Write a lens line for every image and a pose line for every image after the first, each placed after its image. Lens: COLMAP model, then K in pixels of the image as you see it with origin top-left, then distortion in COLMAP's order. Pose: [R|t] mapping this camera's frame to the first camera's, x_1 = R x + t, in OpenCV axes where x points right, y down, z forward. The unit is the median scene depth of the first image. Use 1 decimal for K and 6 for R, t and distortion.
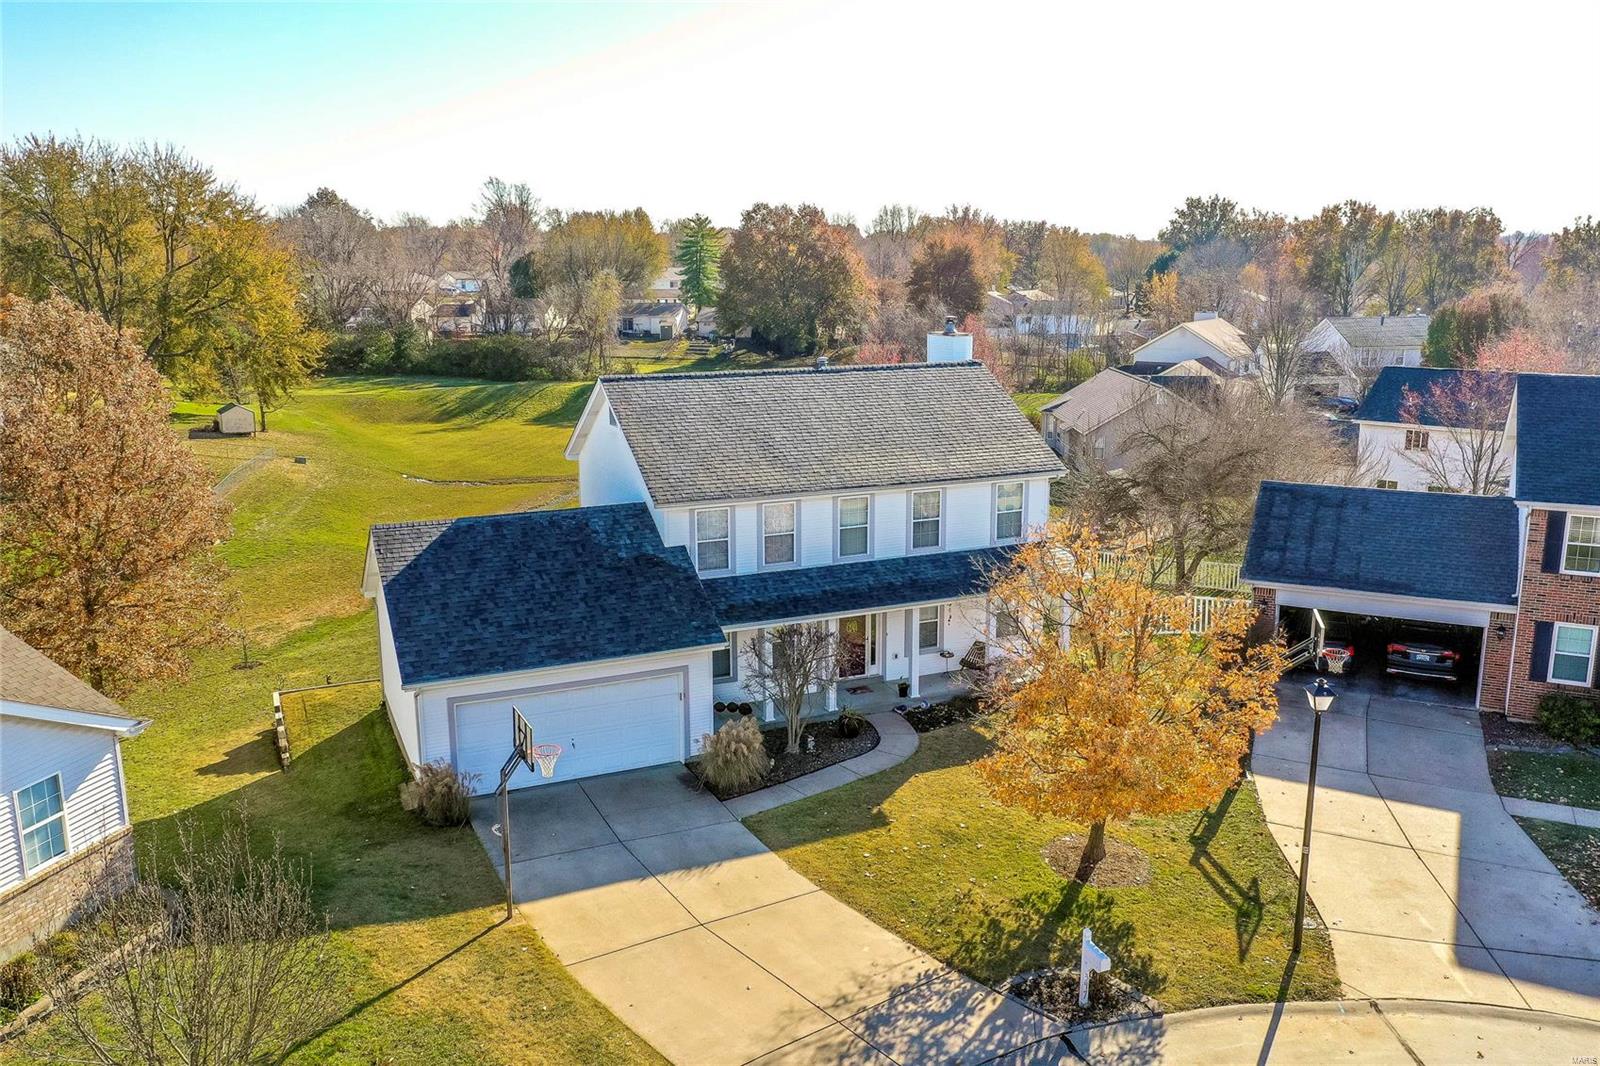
lens RADIAL K [[1279.1, 0, 798.5], [0, 1279.1, 529.3], [0, 0, 1]] dist [-0.004046, 0.001568]
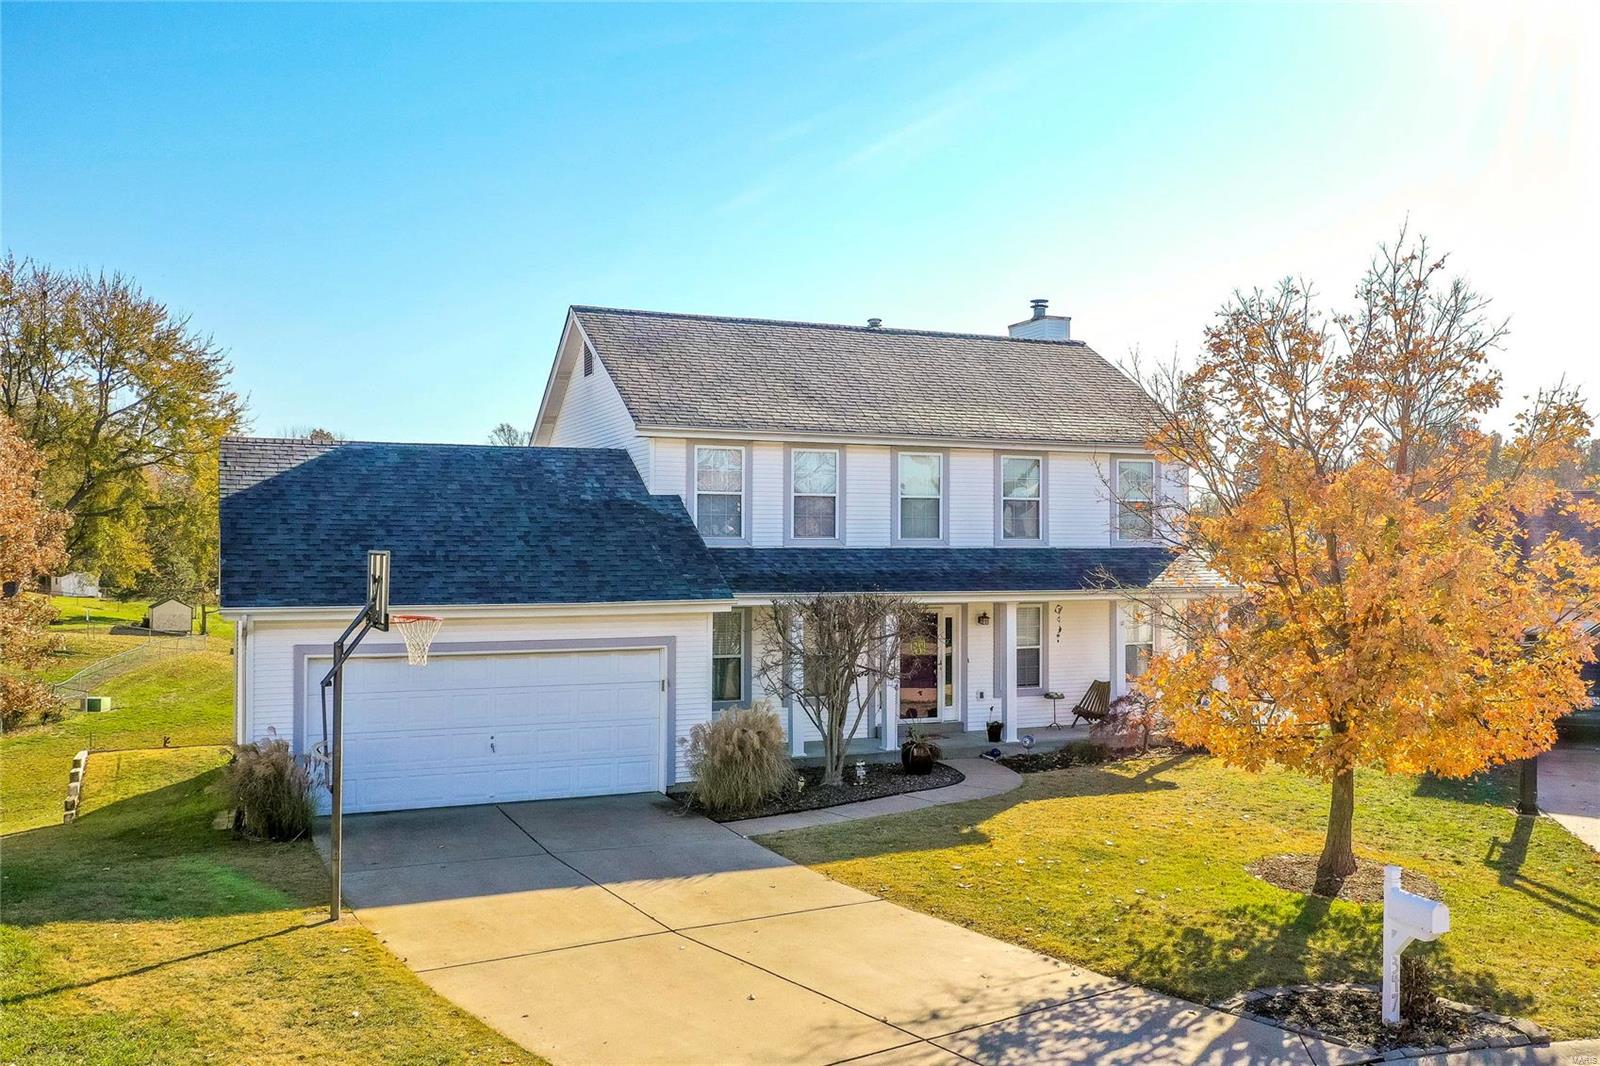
lens RADIAL K [[1279.1, 0, 831.6], [0, 1279.1, 687.4], [0, 0, 1]] dist [-0.004046, 0.001568]
pose [[0.999977, 0.006807, 0.000161, -0.005866], [-0.006604, 0.975345, -0.220586, 0.286487], [-0.001659, 0.220580, 0.975368, 0.373159]]
